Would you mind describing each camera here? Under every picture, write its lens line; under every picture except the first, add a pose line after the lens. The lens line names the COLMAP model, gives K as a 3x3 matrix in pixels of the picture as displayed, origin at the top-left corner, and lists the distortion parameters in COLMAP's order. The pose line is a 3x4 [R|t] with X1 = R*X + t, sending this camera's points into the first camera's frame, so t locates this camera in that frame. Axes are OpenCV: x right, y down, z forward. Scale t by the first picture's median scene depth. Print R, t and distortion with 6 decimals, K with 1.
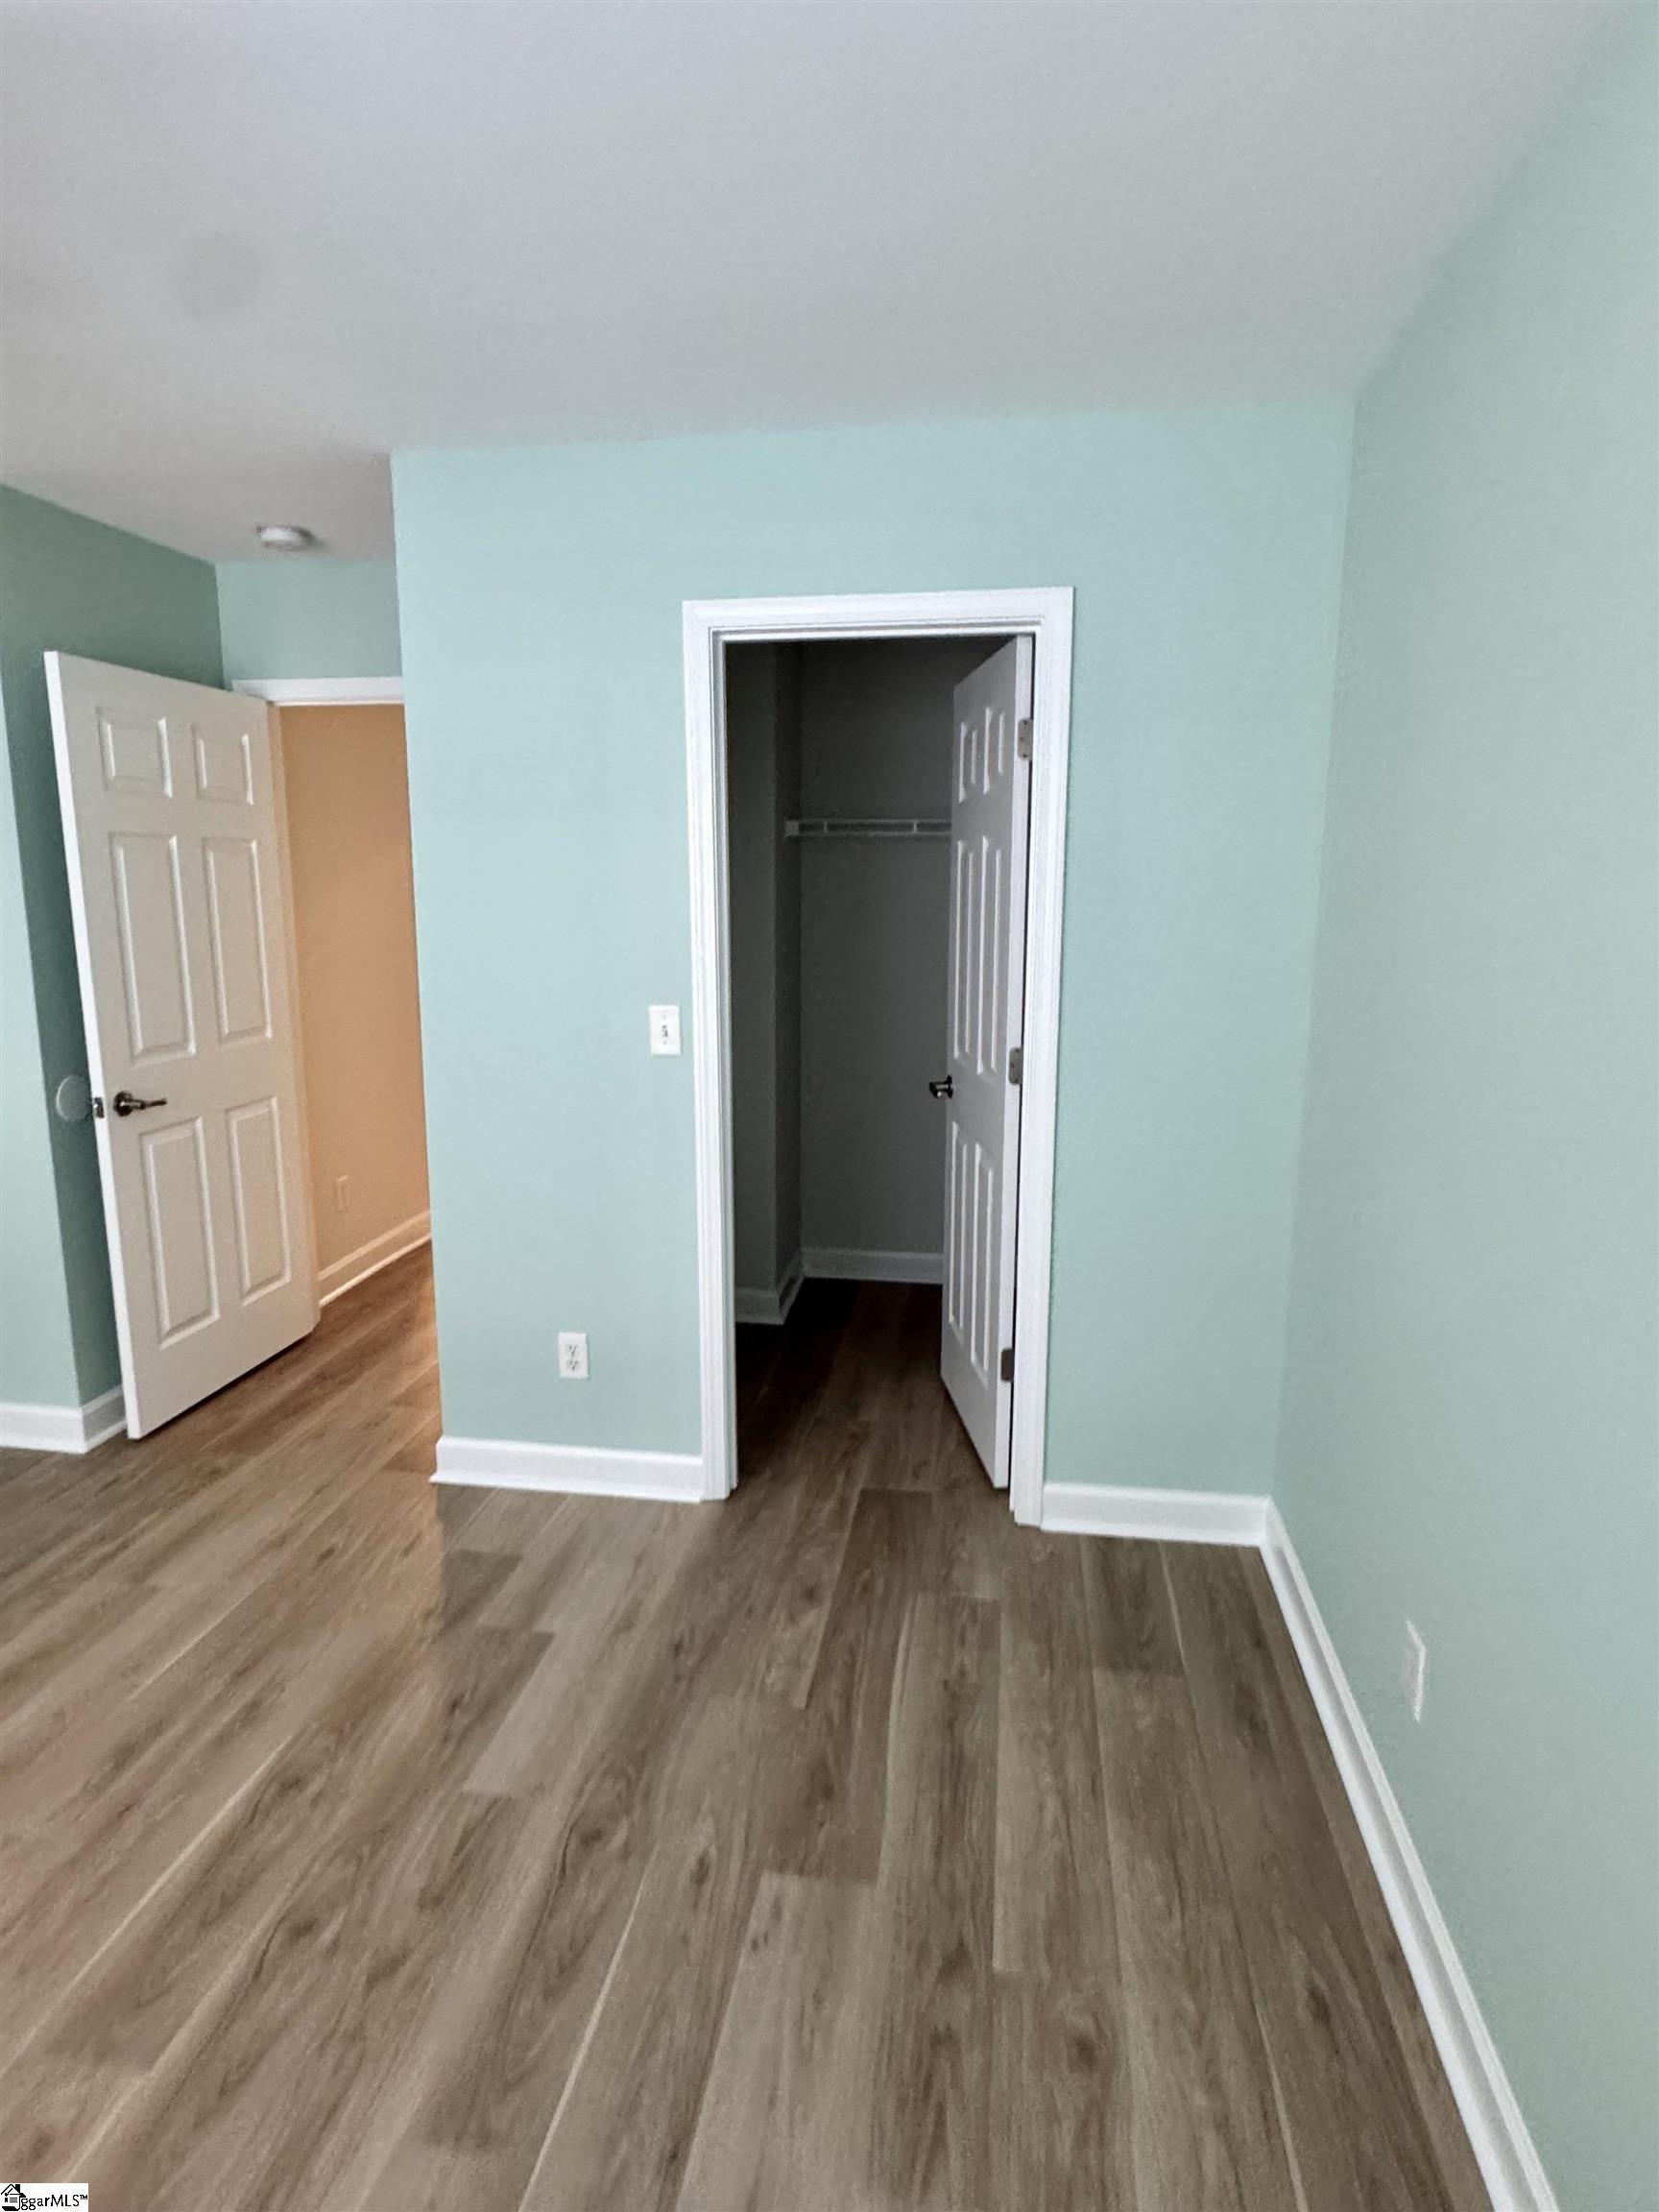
lens RADIAL K [[1188.8, 0, 829.5], [0, 1188.8, 1106.0], [0, 0, 1]] dist [-0.001994, 0.000178]
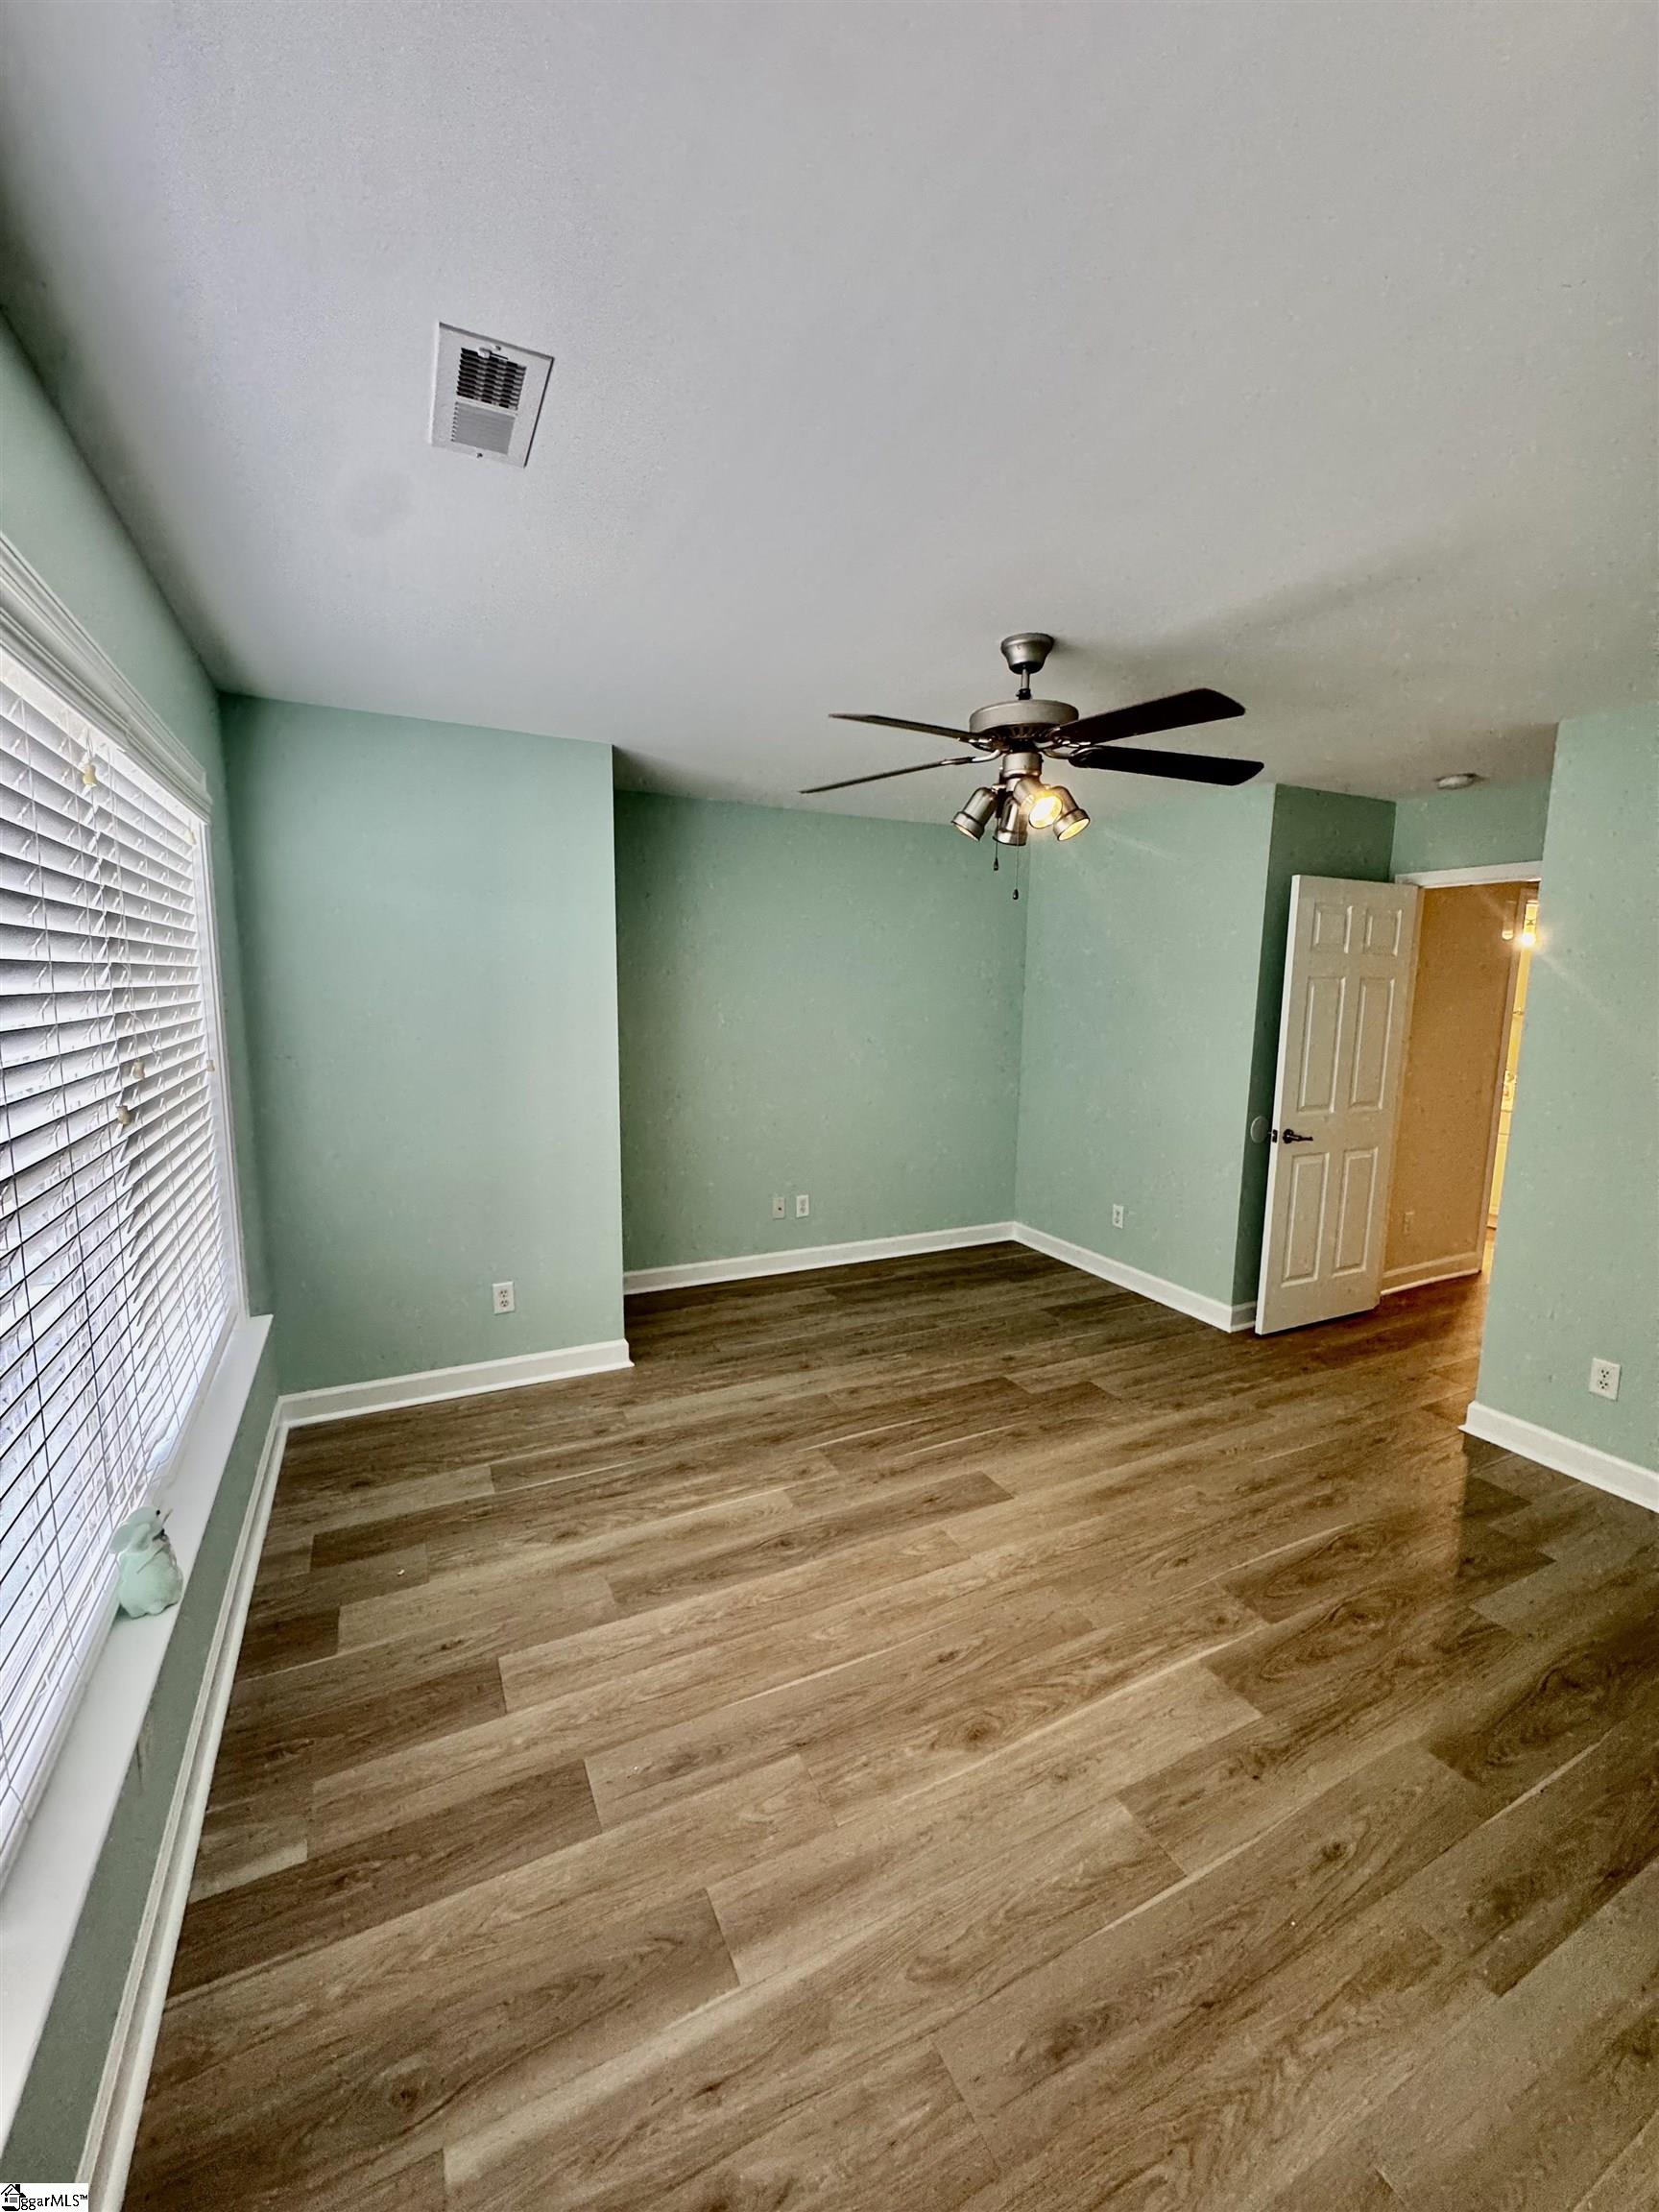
lens RADIAL K [[878.0, 0, 829.5], [0, 878.0, 1106.0], [0, 0, 1]] dist [-0.010766, -0.000318]
pose [[0.572784, 0.116019, -0.811454, 0.032990], [-0.165142, 0.985968, 0.024402, 0.034334], [0.802899, 0.120029, 0.583906, -0.254103]]
